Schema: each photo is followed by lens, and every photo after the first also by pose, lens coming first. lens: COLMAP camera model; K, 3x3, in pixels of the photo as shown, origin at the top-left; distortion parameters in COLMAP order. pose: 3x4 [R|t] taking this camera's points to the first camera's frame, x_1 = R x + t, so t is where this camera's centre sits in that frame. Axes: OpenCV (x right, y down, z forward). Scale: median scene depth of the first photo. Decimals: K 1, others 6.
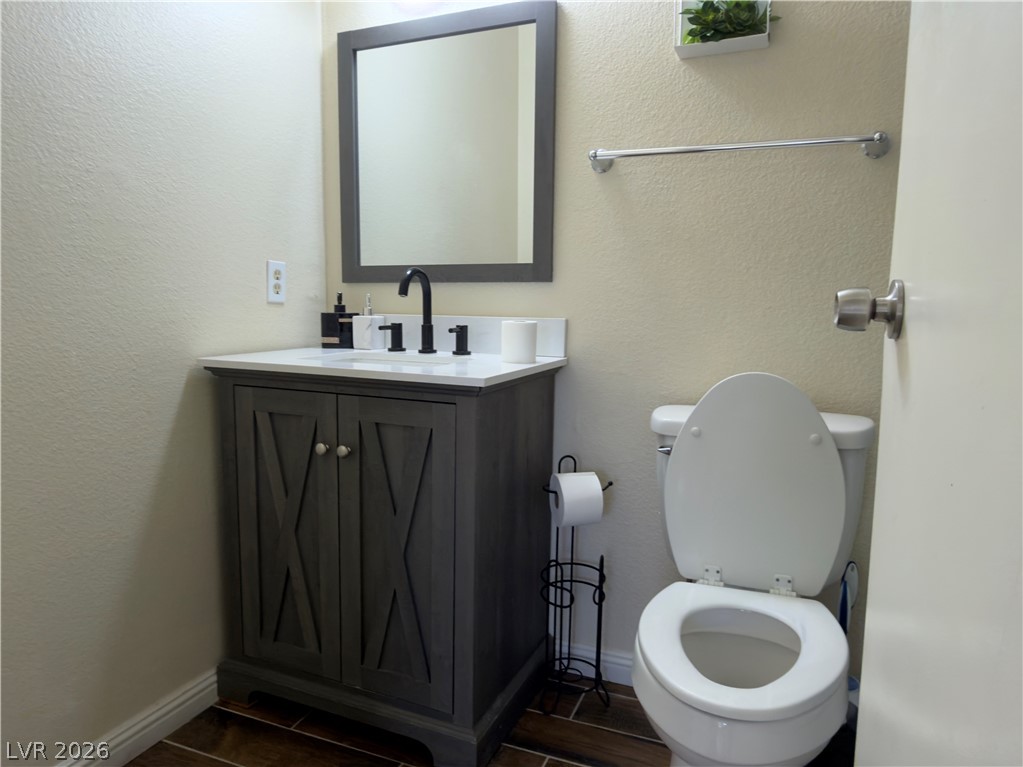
lens RADIAL K [[694.0, 0, 509.7], [0, 694.0, 382.3], [0, 0, 1]] dist [0.006179, -0.007688]
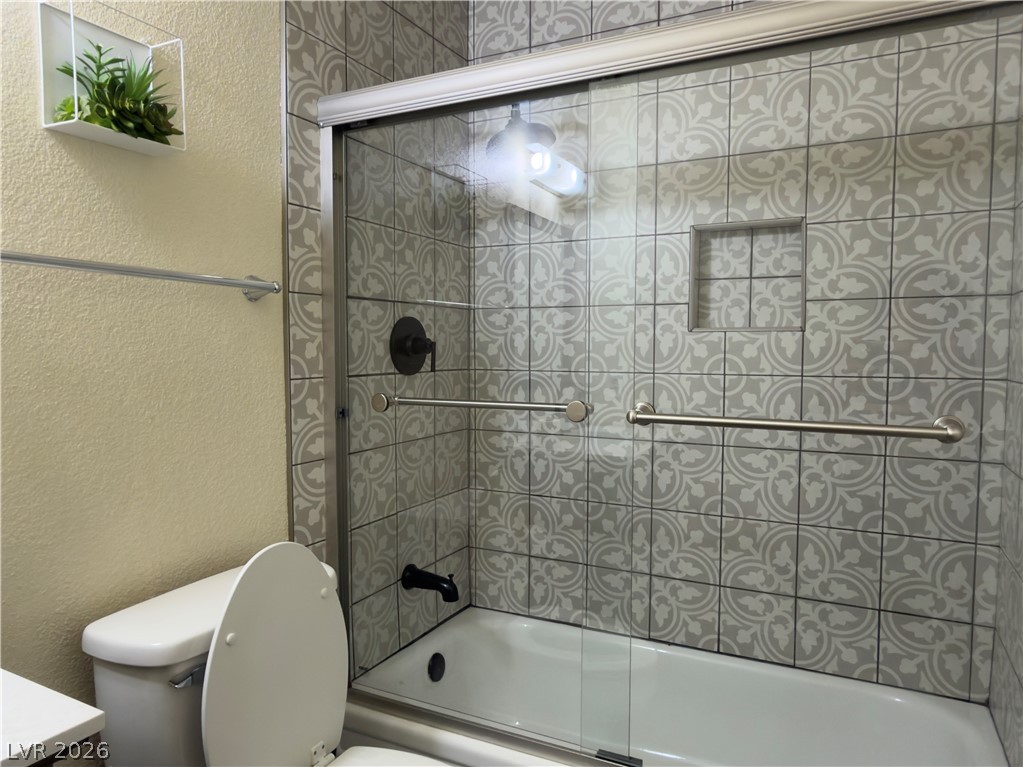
lens RADIAL K [[694.0, 0, 511.1], [0, 694.0, 387.0], [0, 0, 1]] dist [0.006179, -0.007688]
pose [[0.070203, -0.067971, 0.995214, -0.430414], [0.114531, 0.991627, 0.059647, -0.200954], [-0.990936, 0.109795, 0.077400, 0.522256]]
